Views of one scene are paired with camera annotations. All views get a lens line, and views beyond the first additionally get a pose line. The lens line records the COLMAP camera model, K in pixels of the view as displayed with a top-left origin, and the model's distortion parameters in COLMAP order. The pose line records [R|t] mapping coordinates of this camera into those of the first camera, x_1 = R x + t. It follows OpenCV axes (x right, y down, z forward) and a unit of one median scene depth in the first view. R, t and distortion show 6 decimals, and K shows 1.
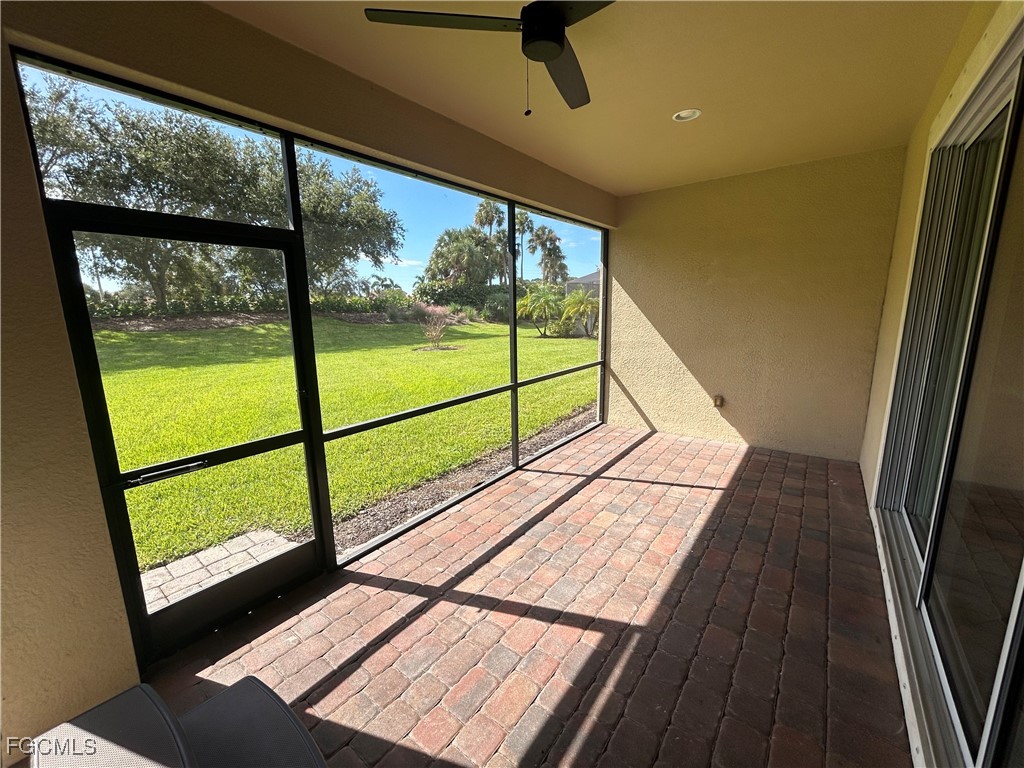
lens RADIAL K [[413.6, 0, 503.1], [0, 413.6, 382.8], [0, 0, 1]] dist [0.000548, -0.000056]
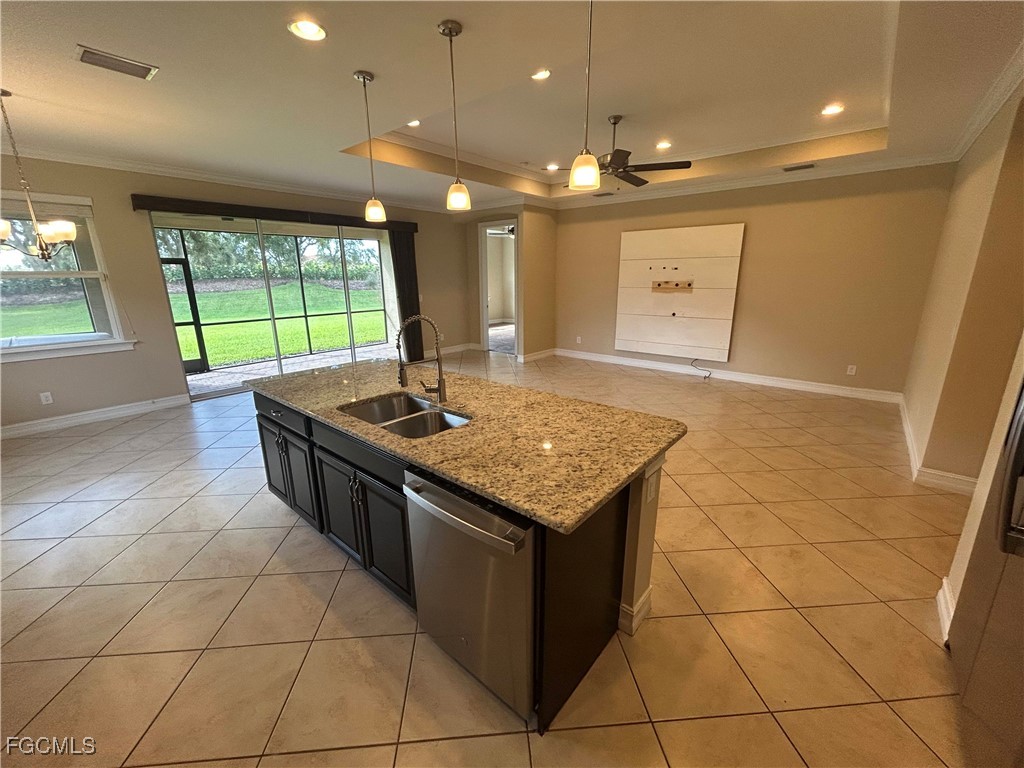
lens RADIAL K [[413.6, 0, 503.1], [0, 413.6, 382.8], [0, 0, 1]] dist [0.000548, -0.000056]
pose [[0.998649, 0.017485, -0.048937, 1.675868], [-0.013718, 0.996992, 0.076285, 0.255032], [0.050123, -0.075511, 0.995884, -1.690780]]
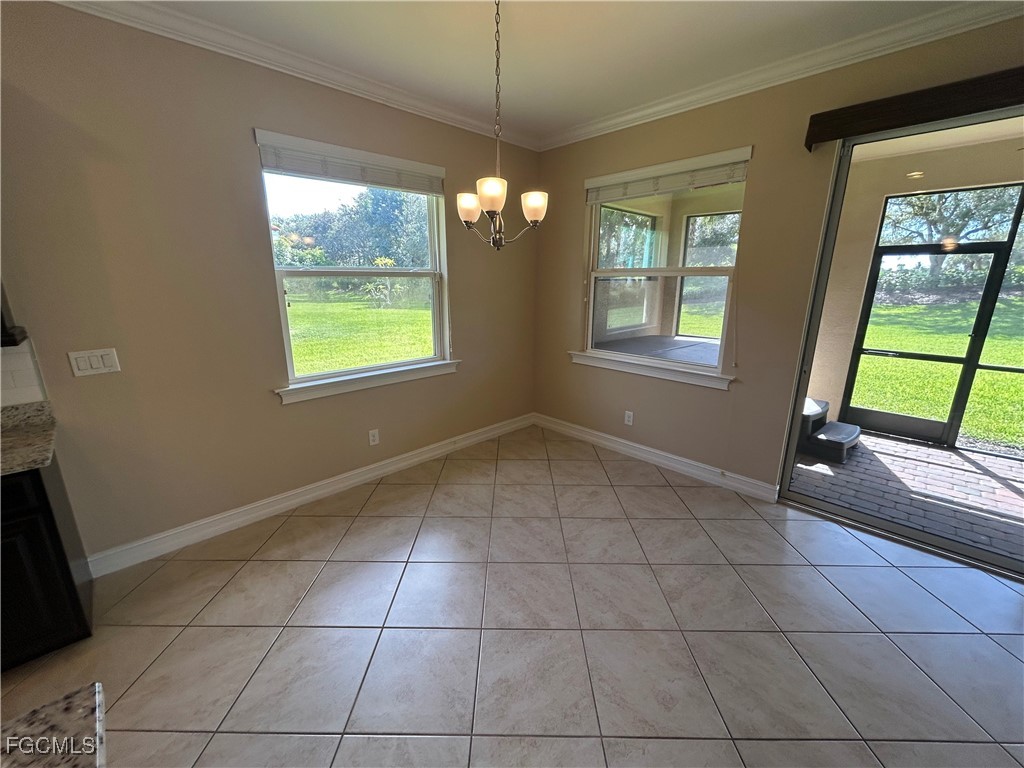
lens RADIAL K [[413.1, 0, 512.0], [0, 413.1, 384.0], [0, 0, 1]] dist [-0.000947, 0.000126]
pose [[-0.130063, 0.258910, -0.957105, 1.189572], [-0.178475, 0.943423, 0.279462, 0.061282], [0.975310, 0.207167, -0.076495, -0.569504]]
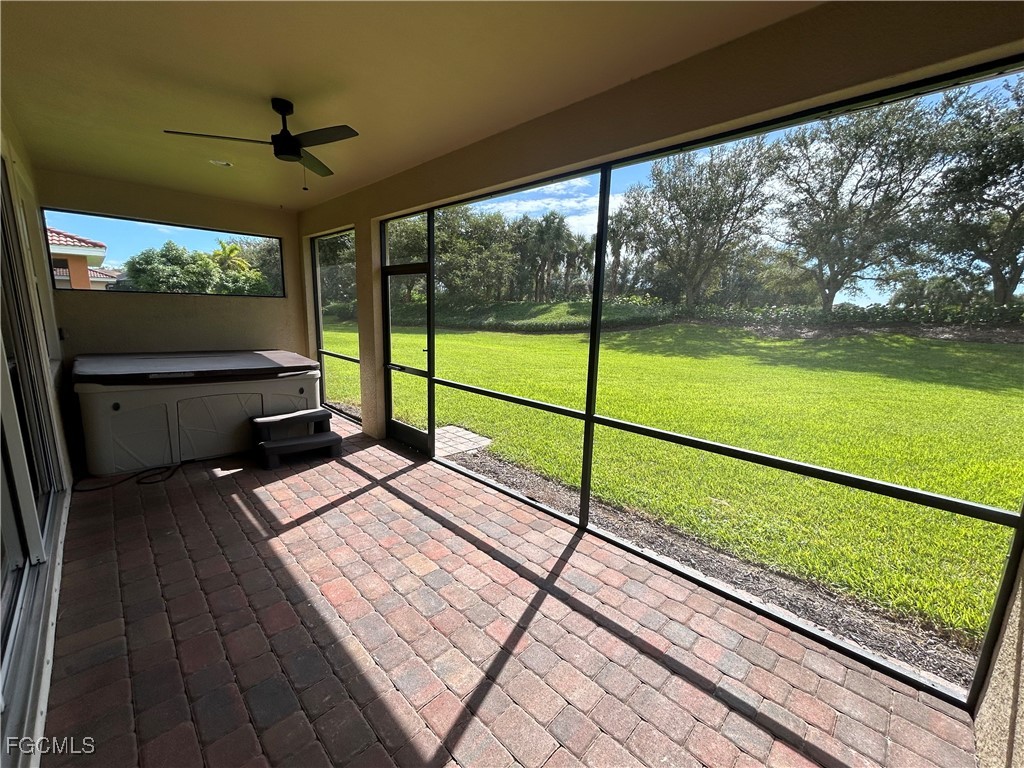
lens RADIAL K [[413.1, 0, 512.0], [0, 413.1, 384.0], [0, 0, 1]] dist [-0.000947, 0.000126]
pose [[-0.119000, 0.192680, -0.974019, 1.028240], [-0.207275, 0.954555, 0.214153, -0.245323], [0.971018, 0.227375, -0.073655, 1.239324]]
